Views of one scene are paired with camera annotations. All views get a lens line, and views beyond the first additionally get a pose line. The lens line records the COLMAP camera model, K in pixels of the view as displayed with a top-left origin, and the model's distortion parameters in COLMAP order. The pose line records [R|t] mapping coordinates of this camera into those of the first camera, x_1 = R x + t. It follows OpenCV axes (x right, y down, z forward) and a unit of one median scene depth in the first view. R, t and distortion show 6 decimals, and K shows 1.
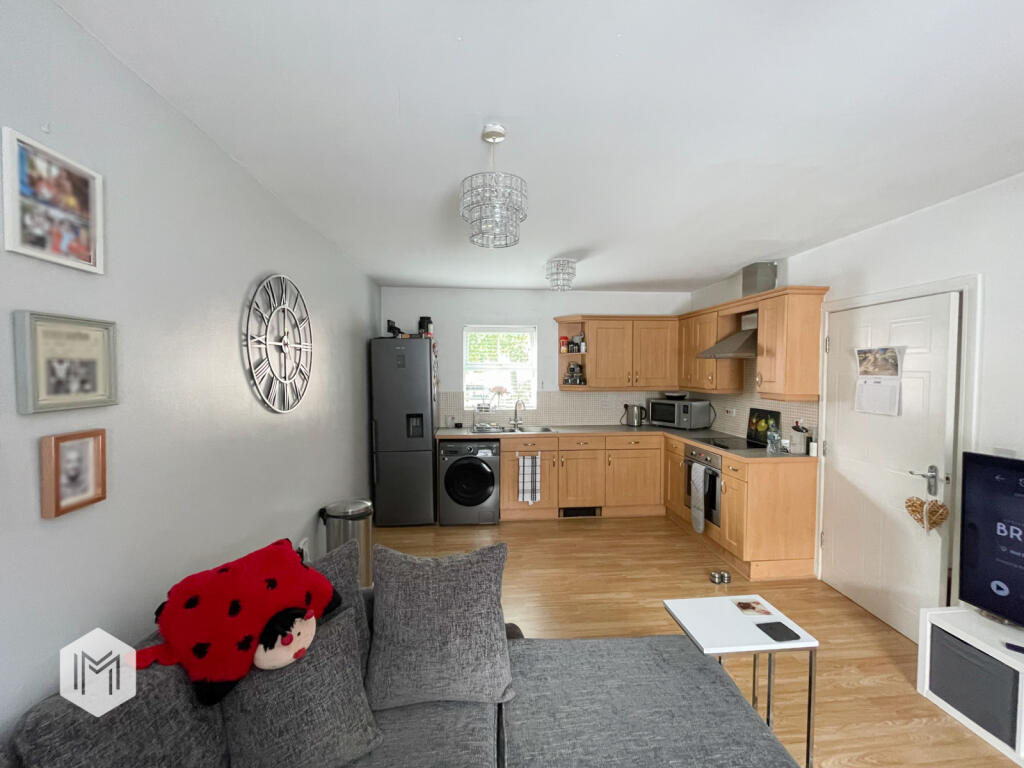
lens RADIAL K [[414.2, 0, 512.0], [0, 414.2, 384.1], [0, 0, 1]] dist [0.001164, -0.000324]
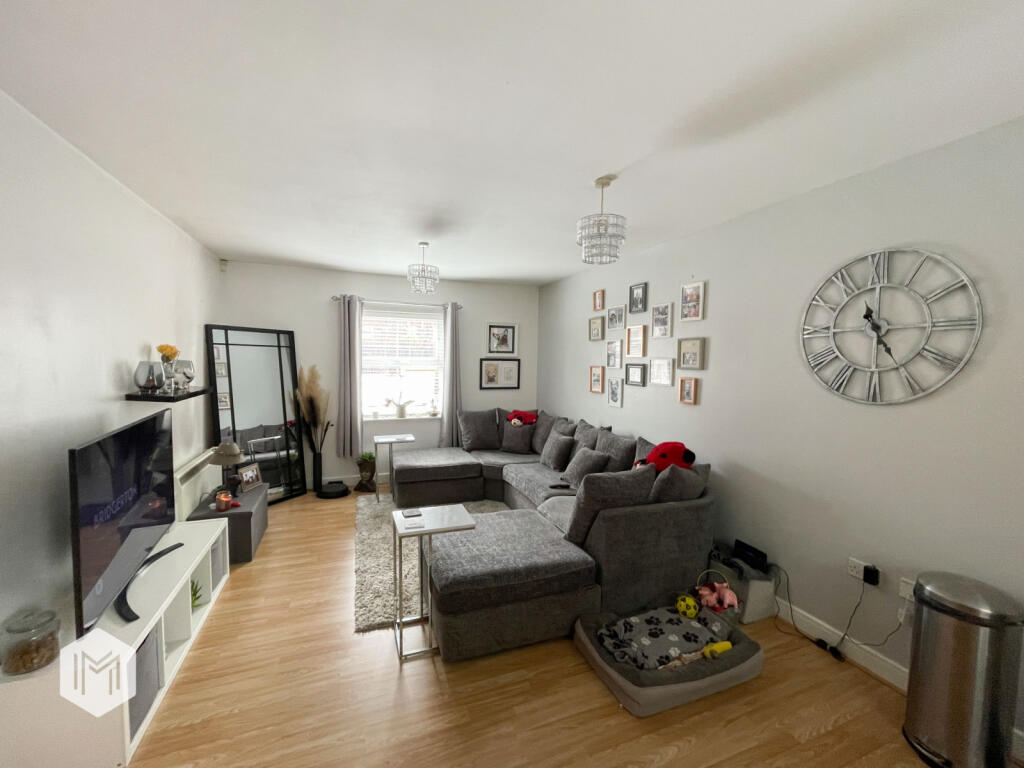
lens RADIAL K [[414.2, 0, 509.1], [0, 414.2, 382.4], [0, 0, 1]] dist [0.001164, -0.000324]
pose [[-0.960450, 0.001997, -0.278444, 0.283981], [-0.024200, 0.995592, 0.090614, -0.025025], [0.277398, 0.093769, -0.956168, 1.011566]]
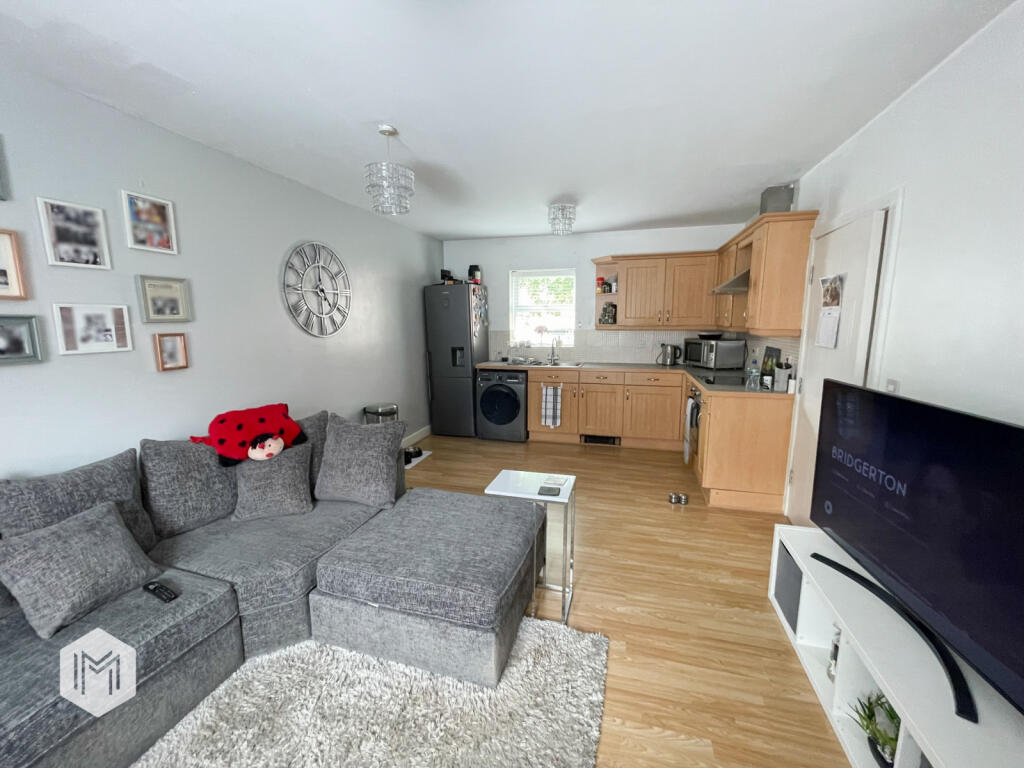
lens RADIAL K [[414.2, 0, 510.4], [0, 414.2, 382.6], [0, 0, 1]] dist [0.001164, -0.000324]
pose [[0.936098, 0.048737, -0.348346, 0.384995], [-0.005891, 0.992388, 0.123014, 0.028207], [0.351689, -0.113101, 0.929259, -0.109510]]
